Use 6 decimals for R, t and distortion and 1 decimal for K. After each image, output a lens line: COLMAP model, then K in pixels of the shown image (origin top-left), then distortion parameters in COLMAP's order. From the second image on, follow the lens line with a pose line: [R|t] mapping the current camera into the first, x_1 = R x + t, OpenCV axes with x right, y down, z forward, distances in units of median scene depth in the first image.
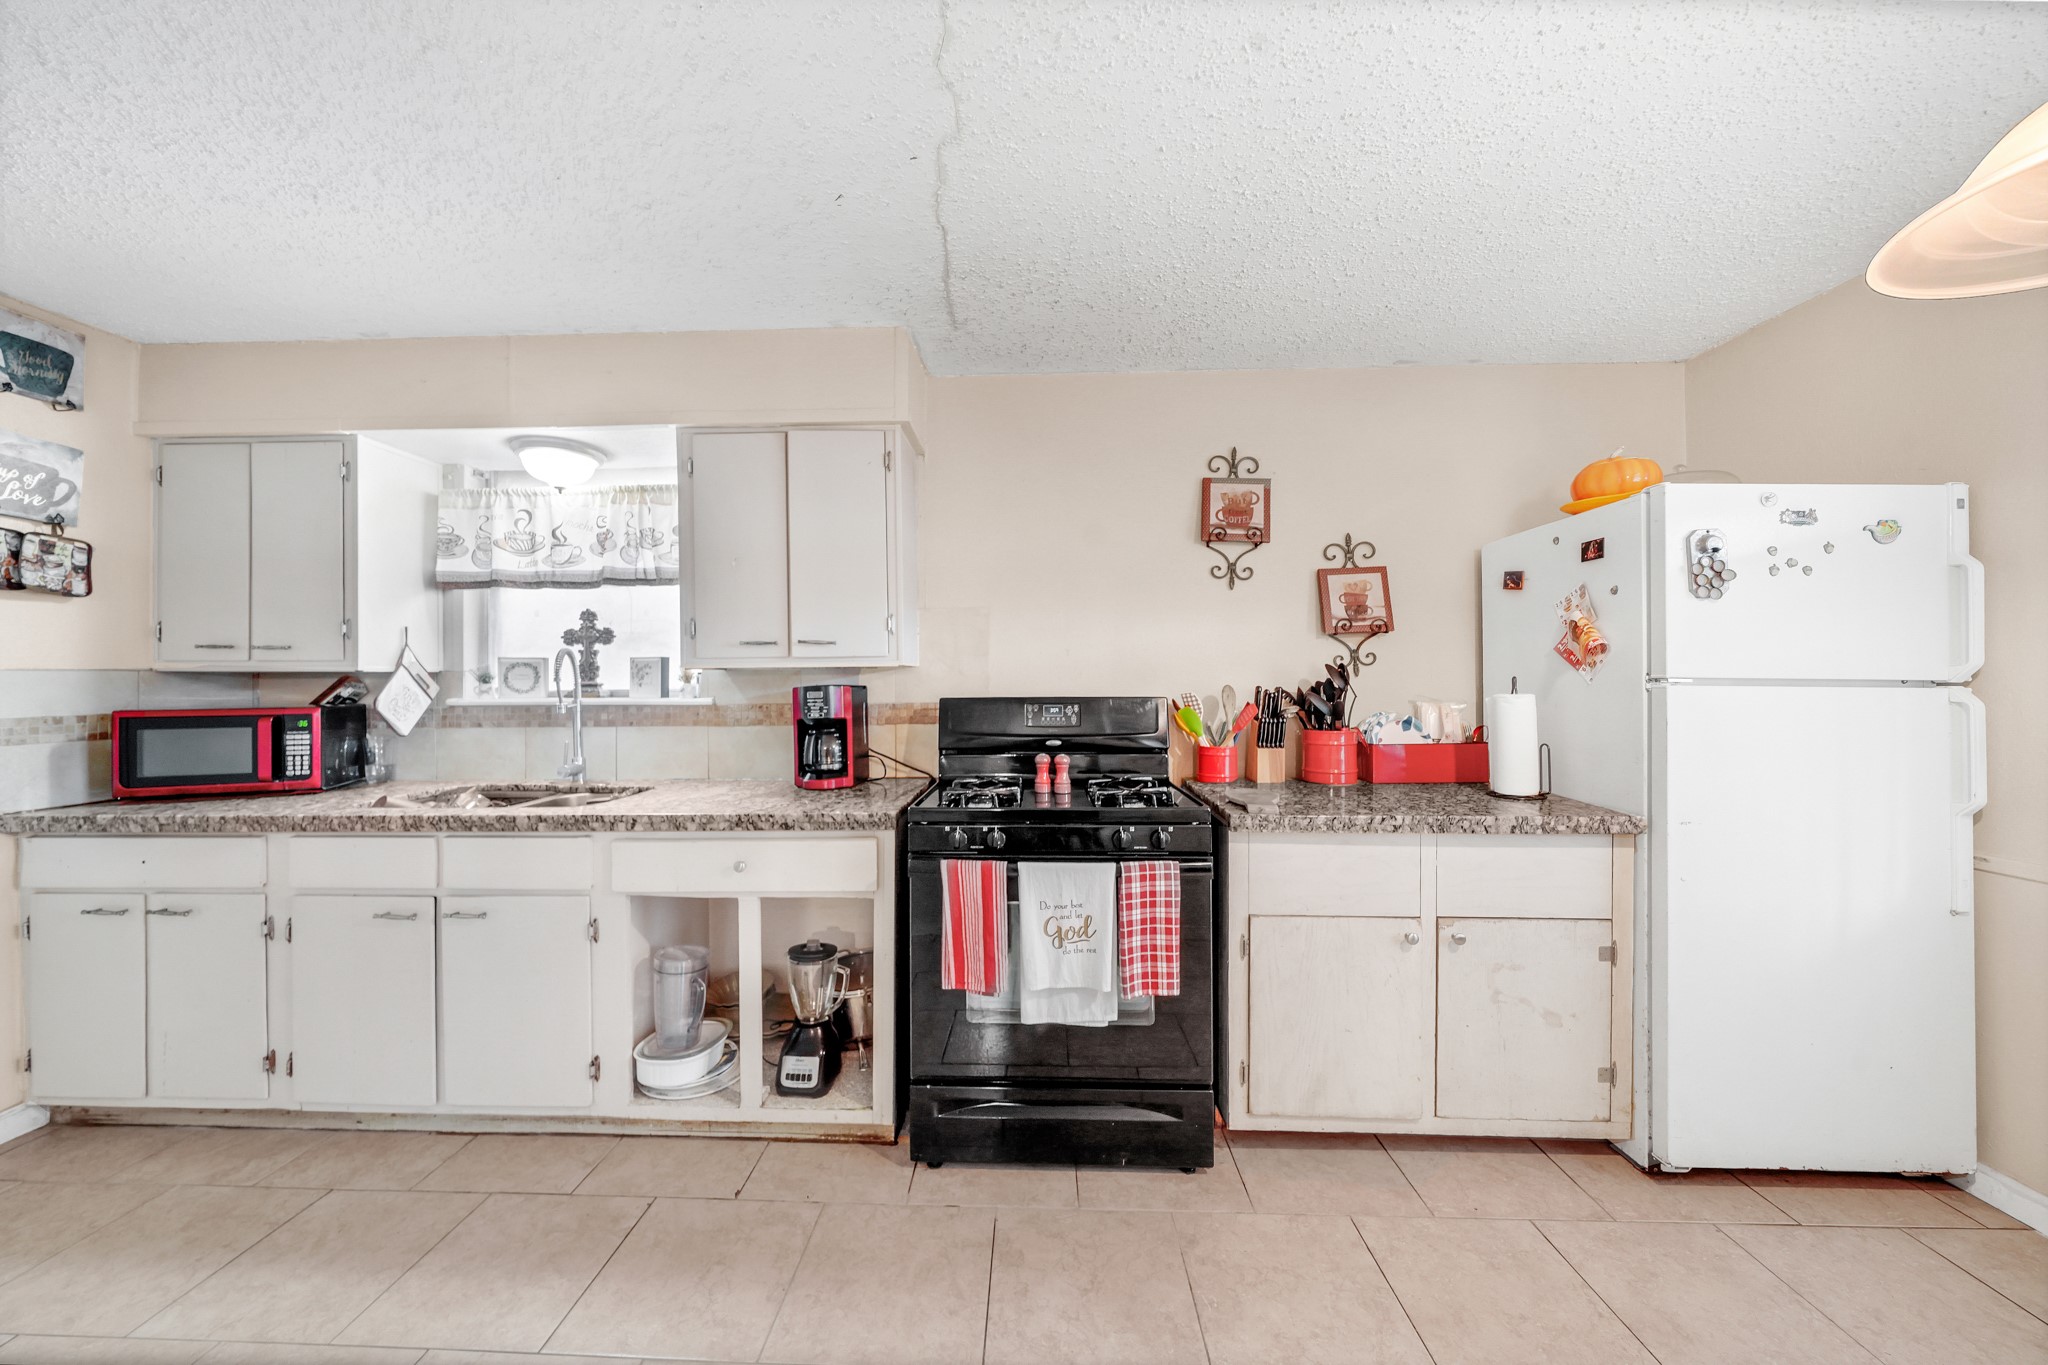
lens RADIAL K [[685.6, 0, 1022.0], [0, 685.6, 677.6], [0, 0, 1]] dist [-0.004965, -0.000028]
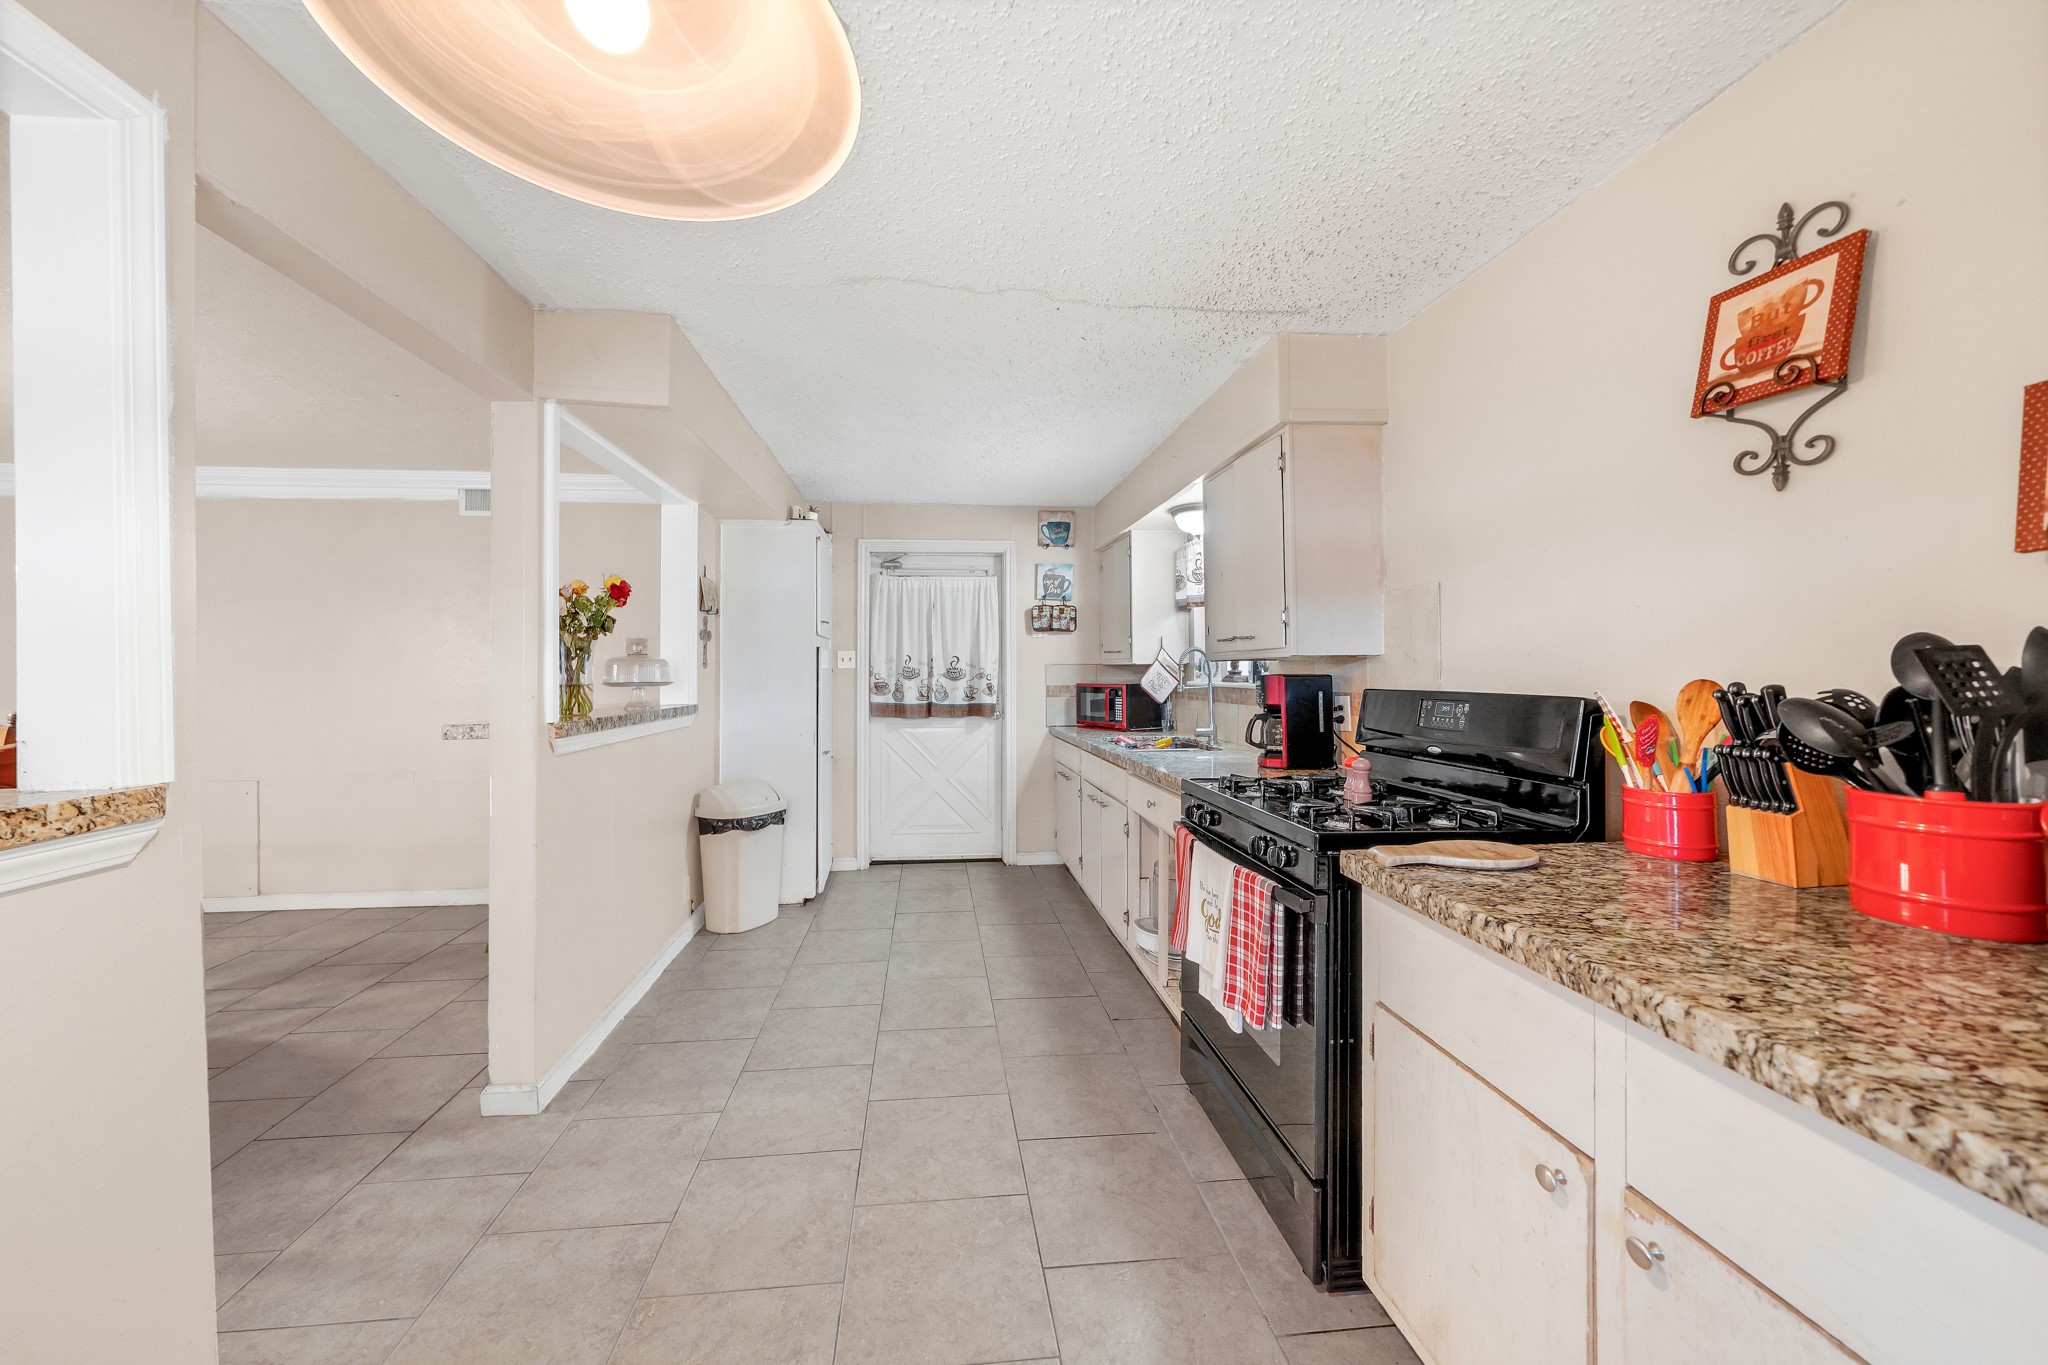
lens RADIAL K [[717.0, 0, 1018.2], [0, 717.0, 666.5], [0, 0, 1]] dist [-0.006816, 0.000089]
pose [[0.165064, -0.002335, -0.986280, 0.773361], [0.002987, 0.999994, -0.001868, -0.001482], [0.986278, -0.002638, 0.165070, 0.391414]]
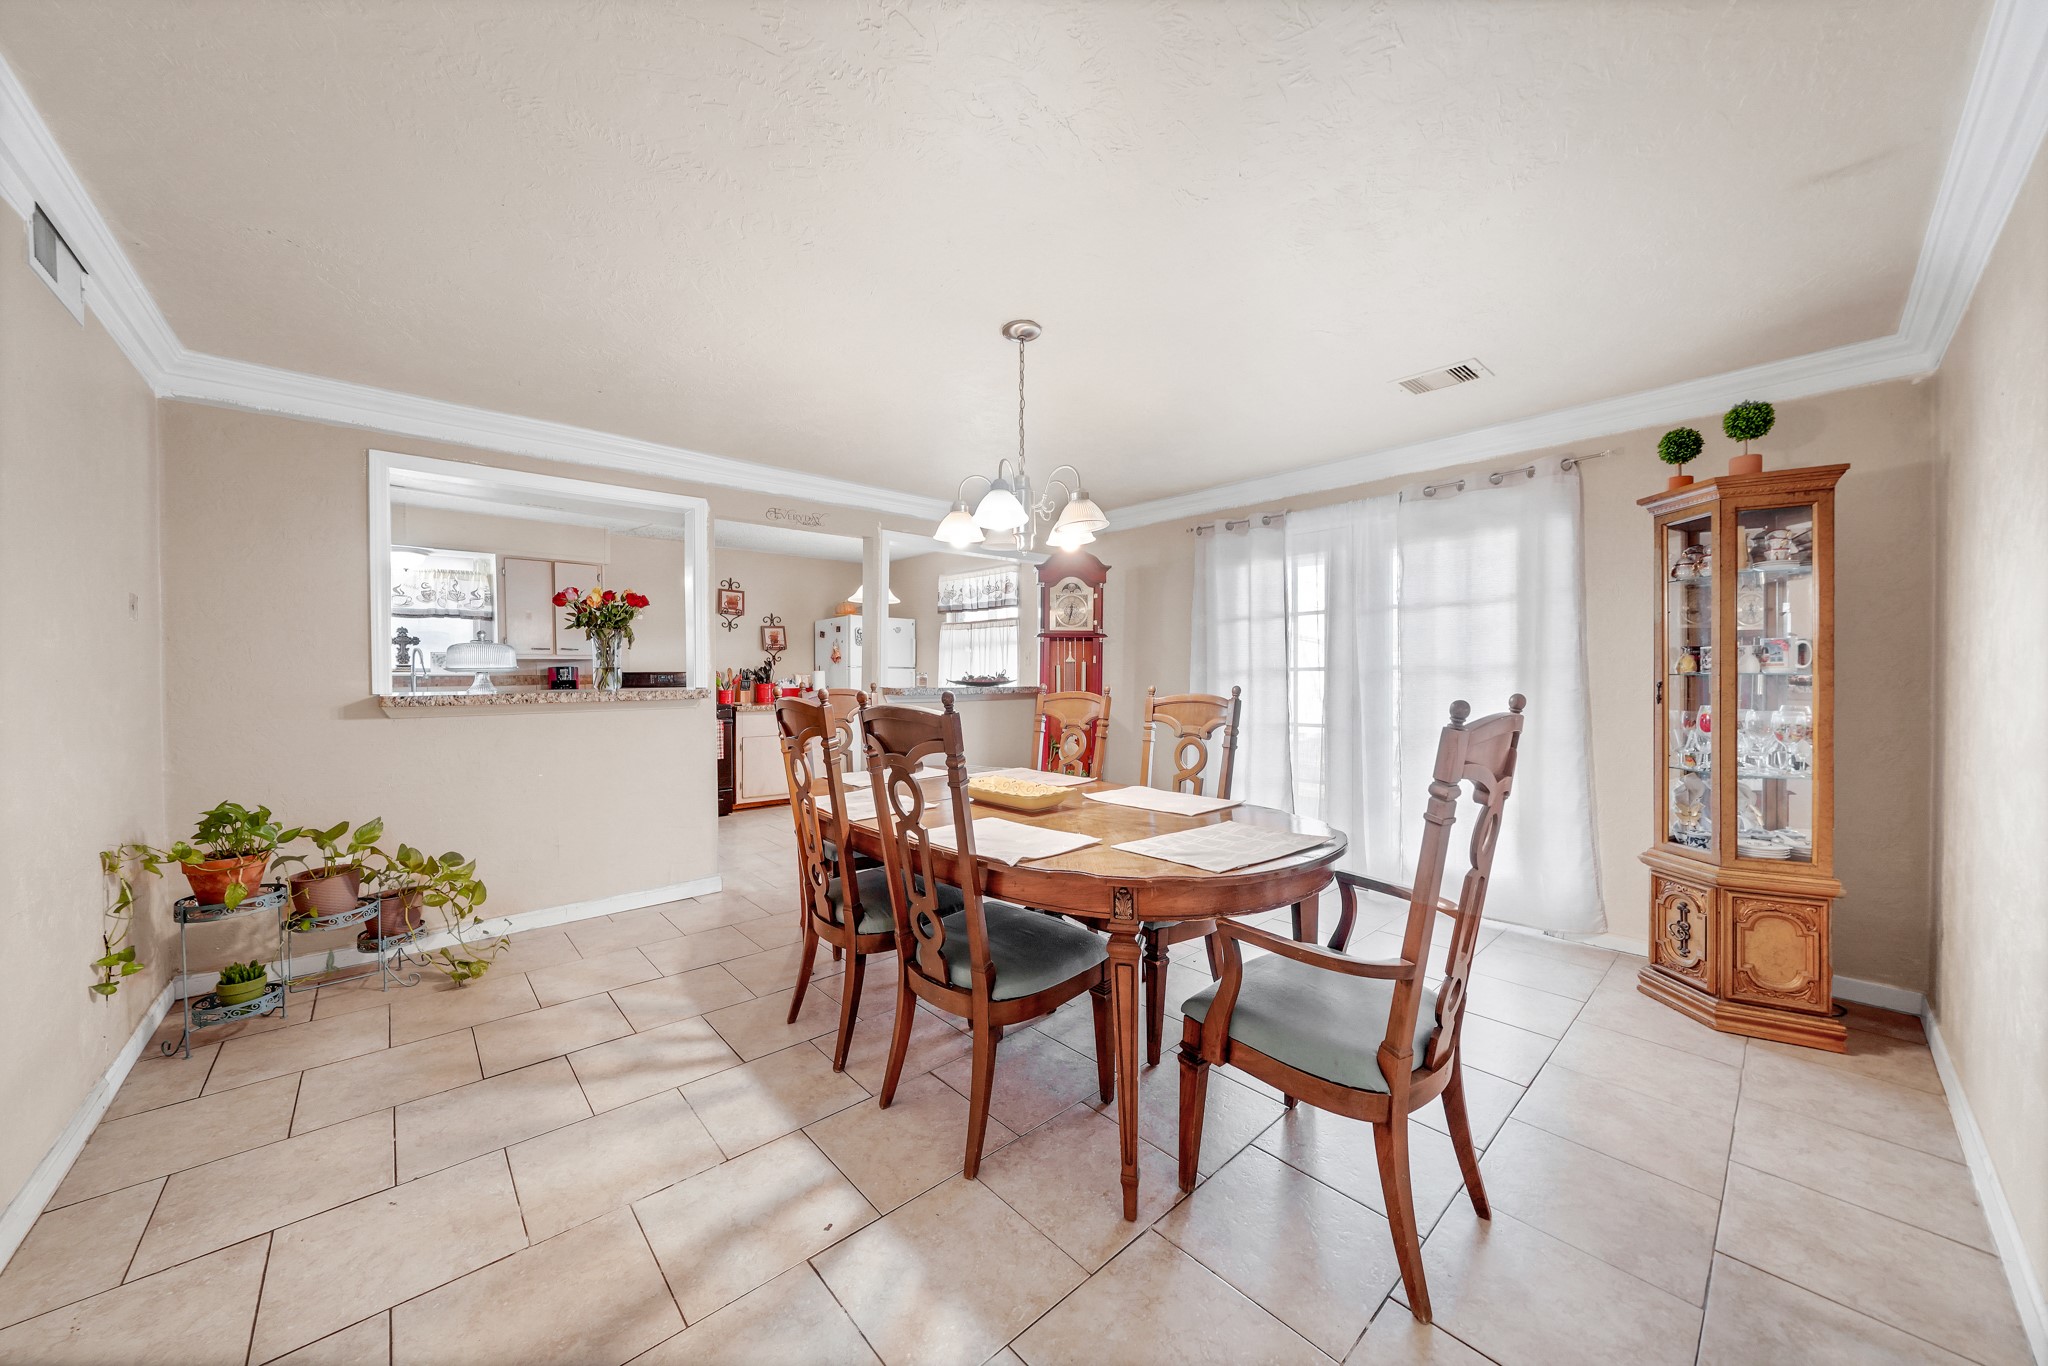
lens RADIAL K [[717.0, 0, 1018.2], [0, 717.0, 667.0], [0, 0, 1]] dist [-0.006816, 0.000089]
pose [[0.713660, 0.008236, 0.700444, -0.890611], [-0.000275, 0.999934, -0.011477, 0.041337], [-0.700492, 0.007998, 0.713615, -1.869518]]
